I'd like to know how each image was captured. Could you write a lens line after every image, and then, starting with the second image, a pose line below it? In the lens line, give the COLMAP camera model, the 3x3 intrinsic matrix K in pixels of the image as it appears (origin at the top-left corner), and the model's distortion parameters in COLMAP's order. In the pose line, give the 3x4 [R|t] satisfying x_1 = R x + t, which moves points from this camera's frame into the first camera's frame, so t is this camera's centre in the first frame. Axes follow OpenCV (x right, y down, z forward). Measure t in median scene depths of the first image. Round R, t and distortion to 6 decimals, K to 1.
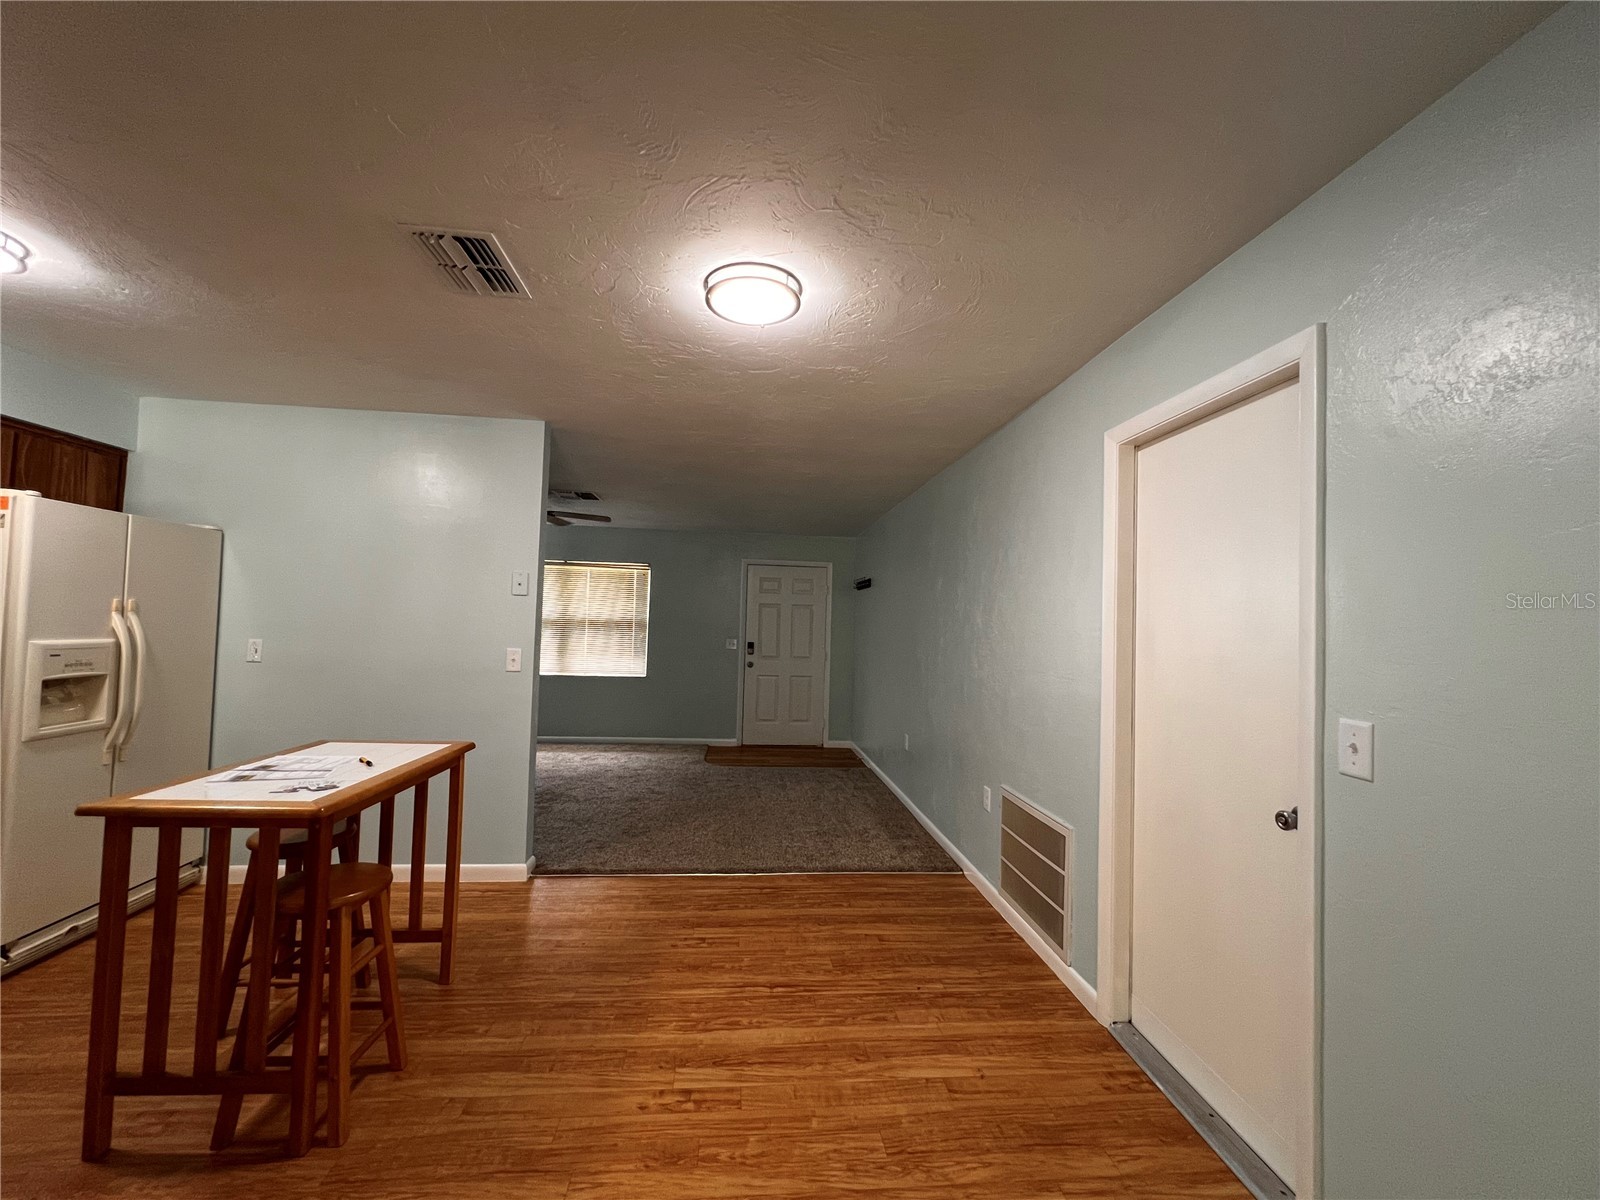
lens RADIAL K [[643.8, 0, 801.5], [0, 643.8, 601.1], [0, 0, 1]] dist [-0.001853, 0.000721]
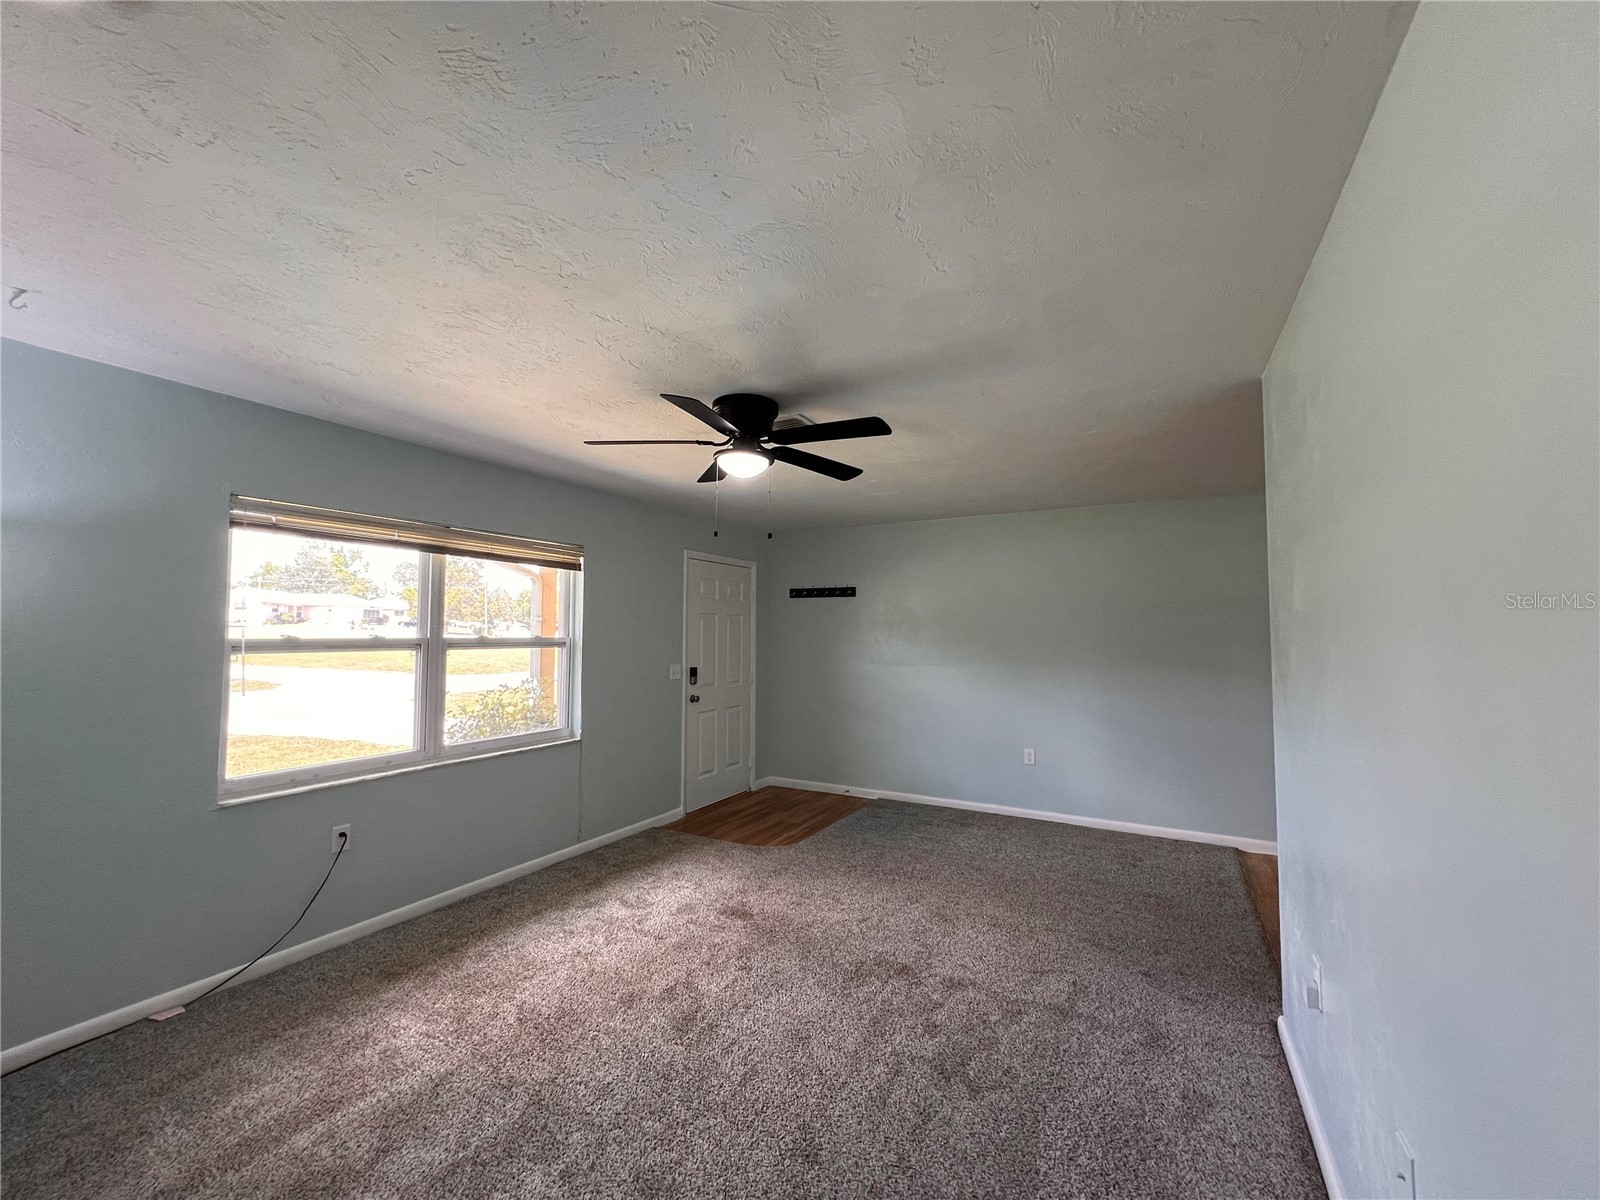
lens RADIAL K [[643.8, 0, 796.4], [0, 643.8, 608.5], [0, 0, 1]] dist [-0.001853, 0.000721]
pose [[0.575343, 0.003862, 0.817903, -1.640264], [-0.021663, 0.999710, 0.010519, -0.031953], [-0.817626, -0.023771, 0.575259, 1.361456]]
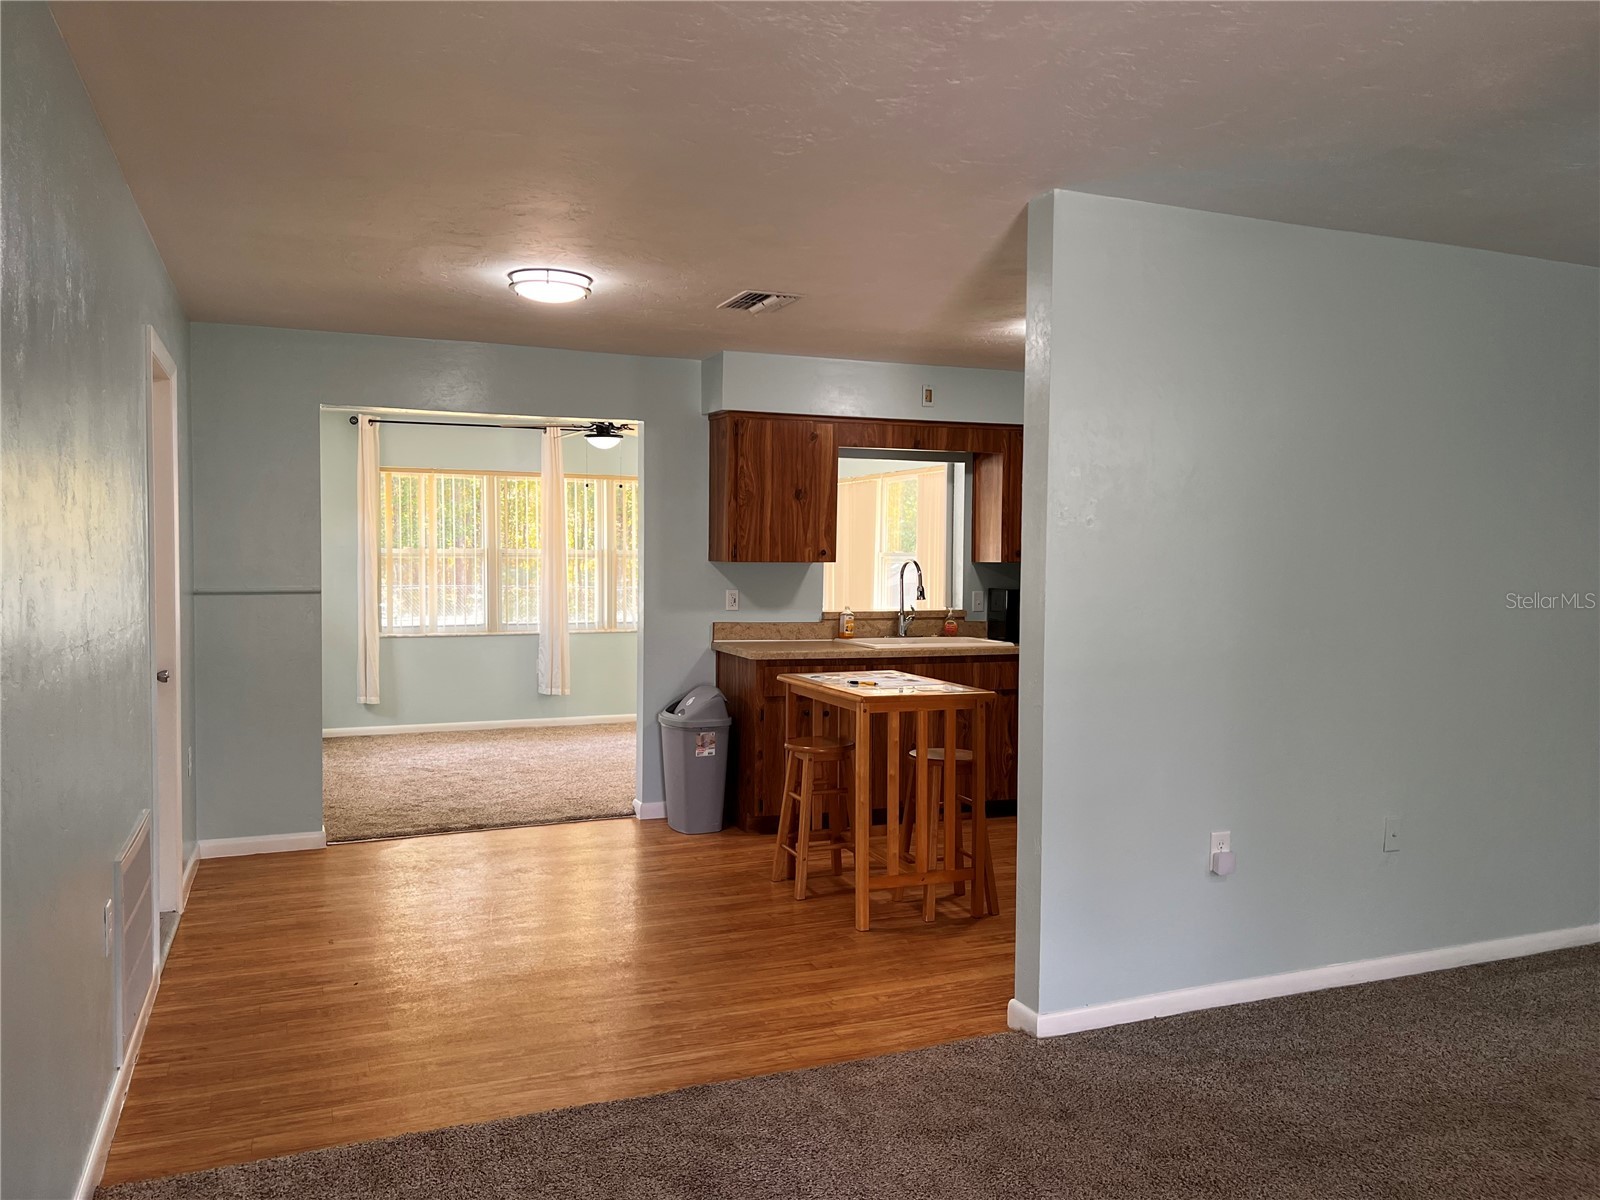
lens RADIAL K [[1205.9, 0, 809.2], [0, 1205.9, 599.7], [0, 0, 1]] dist [0.040735, -0.043414]
pose [[-0.953248, -0.024838, -0.301165, 0.098495], [-0.023597, 0.999691, -0.007760, 0.084392], [0.301265, -0.000291, -0.953540, 2.495456]]
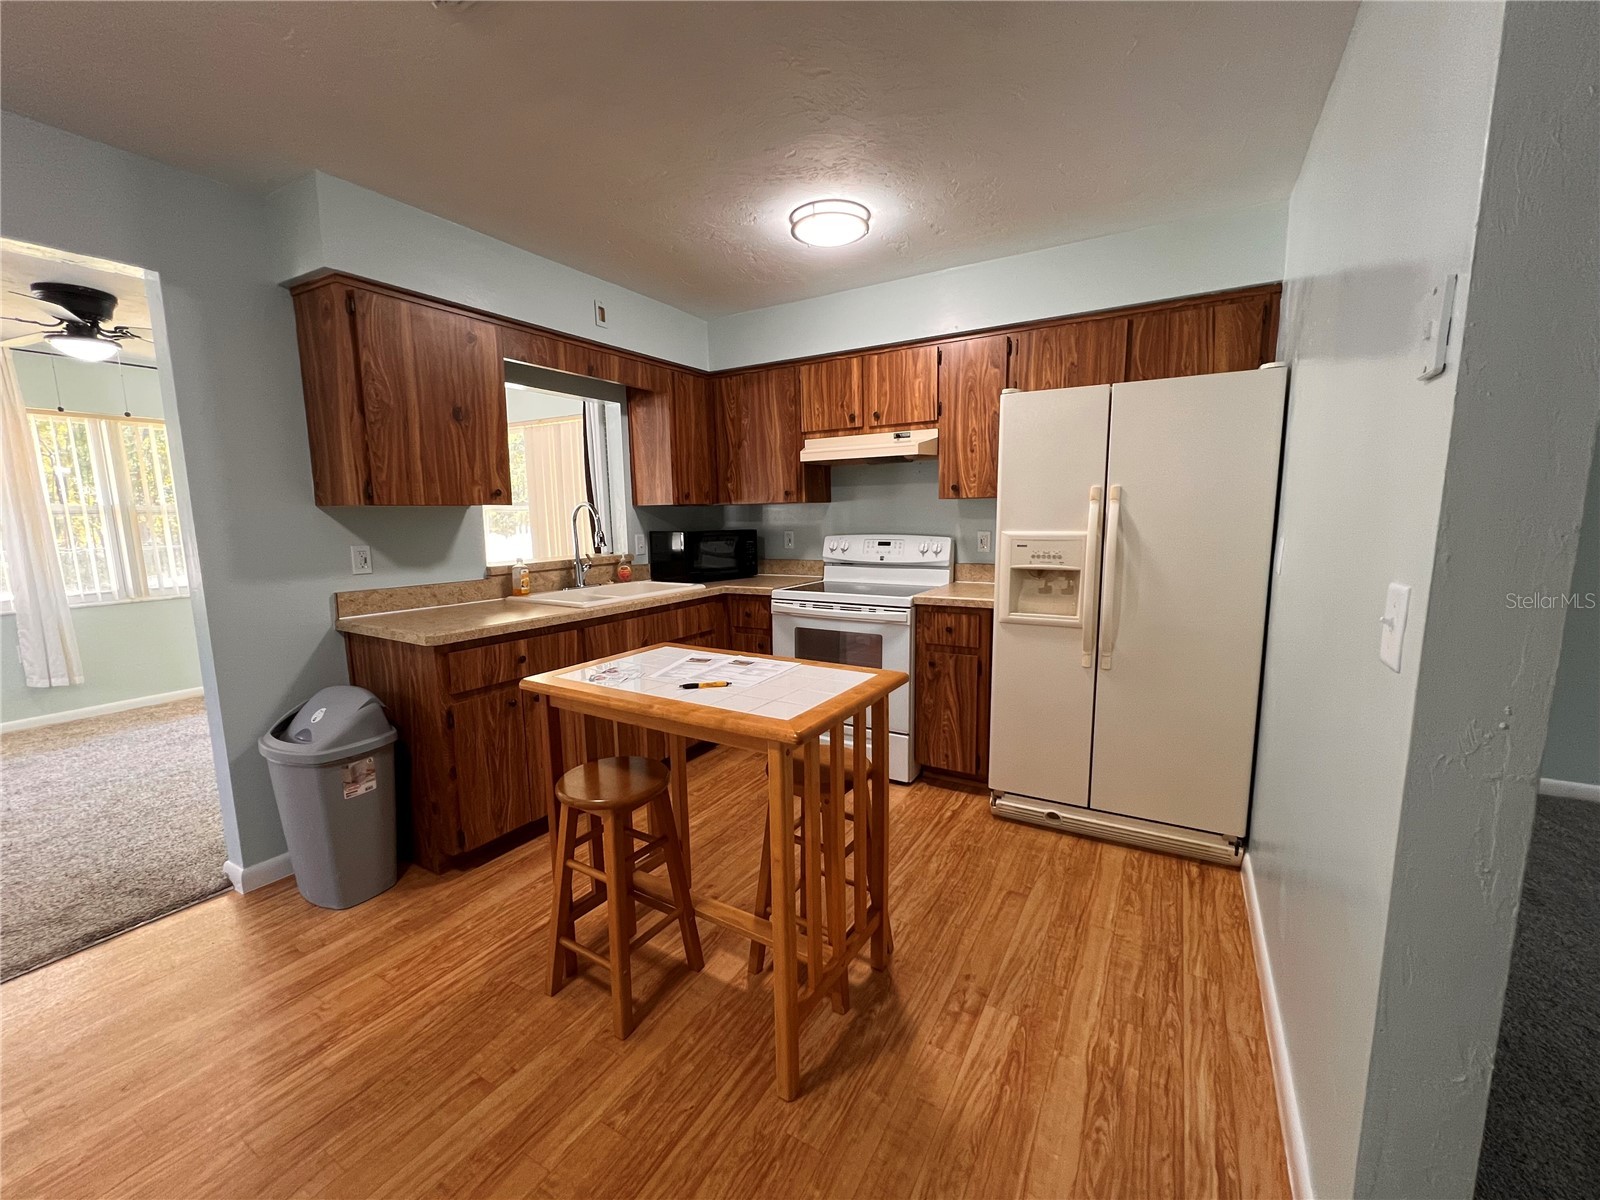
lens RADIAL K [[643.8, 0, 801.1], [0, 643.8, 602.8], [0, 0, 1]] dist [-0.001853, 0.000721]
pose [[-0.589210, 0.094183, -0.802472, -0.098486], [0.028716, 0.994997, 0.095694, 0.060780], [0.807470, 0.033340, -0.588966, 1.215490]]
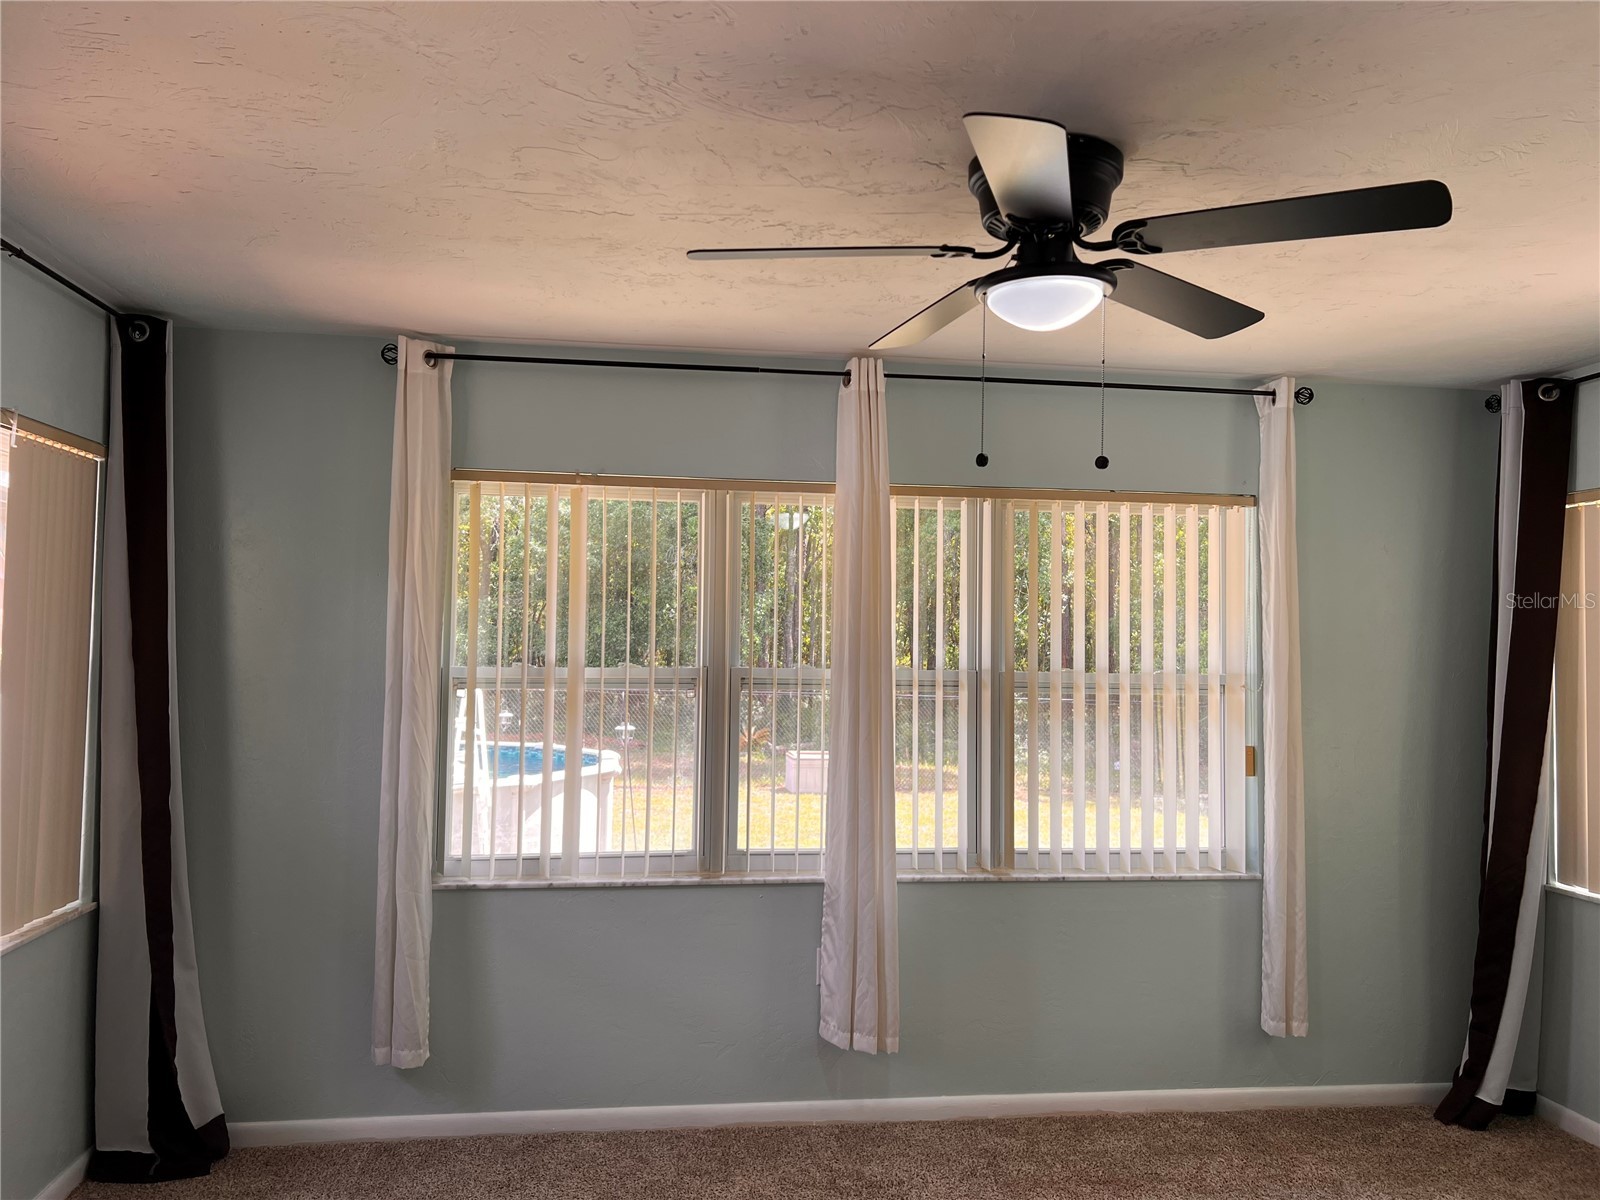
lens RADIAL K [[1205.9, 0, 798.1], [0, 1205.9, 589.8], [0, 0, 1]] dist [0.040735, -0.043414]
pose [[-0.998310, -0.046806, -0.034440, -0.124400], [-0.044052, 0.996073, -0.076804, -0.057352], [0.037899, -0.075157, -0.996451, 0.285876]]
